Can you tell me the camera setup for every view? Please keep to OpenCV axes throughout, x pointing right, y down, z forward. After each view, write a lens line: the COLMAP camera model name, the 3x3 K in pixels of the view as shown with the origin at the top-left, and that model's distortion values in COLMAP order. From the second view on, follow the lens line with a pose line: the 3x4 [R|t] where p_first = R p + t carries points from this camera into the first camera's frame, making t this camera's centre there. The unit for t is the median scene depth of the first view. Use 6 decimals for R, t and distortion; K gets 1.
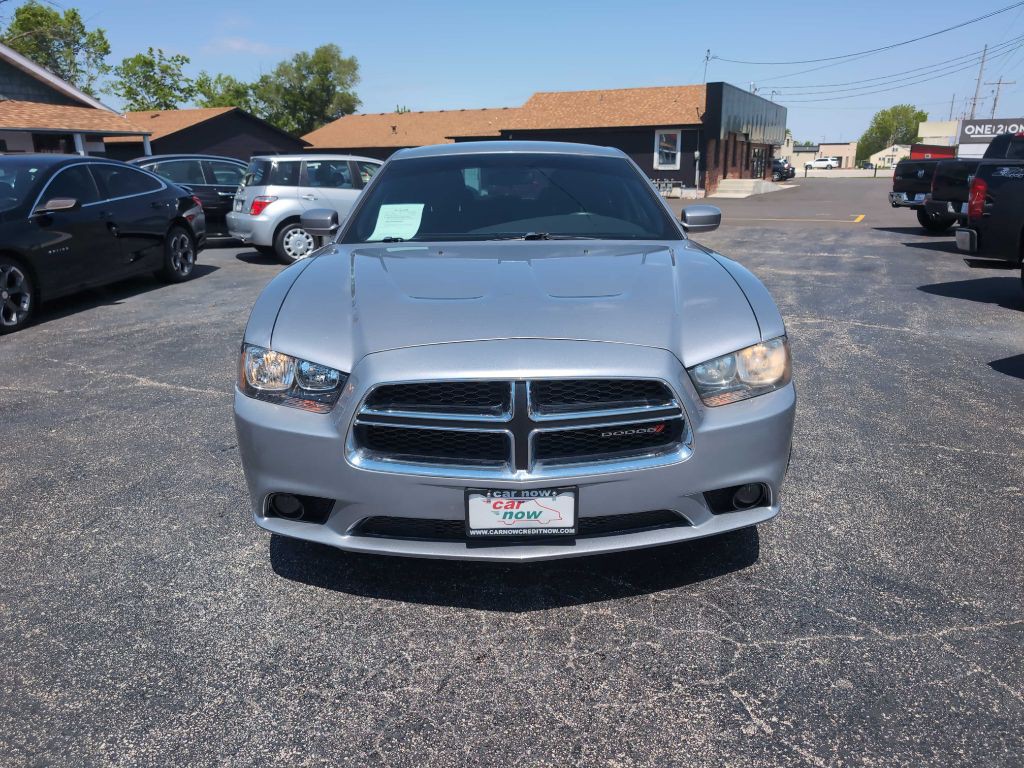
lens RADIAL K [[735.2, 0, 519.5], [0, 735.2, 366.6], [0, 0, 1]] dist [0.018109, -0.011873]
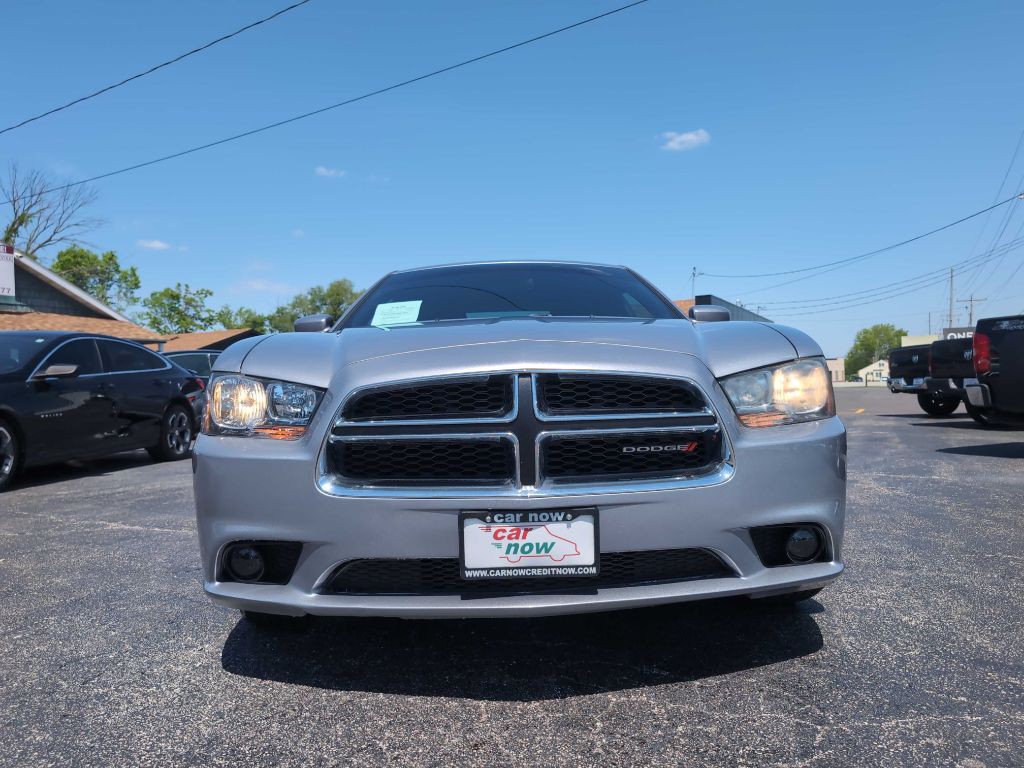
lens RADIAL K [[735.2, 0, 513.0], [0, 735.2, 377.5], [0, 0, 1]] dist [0.018109, -0.011873]
pose [[0.999829, -0.016077, -0.009155, -0.004010], [0.012941, 0.961369, -0.274959, 0.208680], [0.013222, 0.274794, 0.961412, 0.147631]]
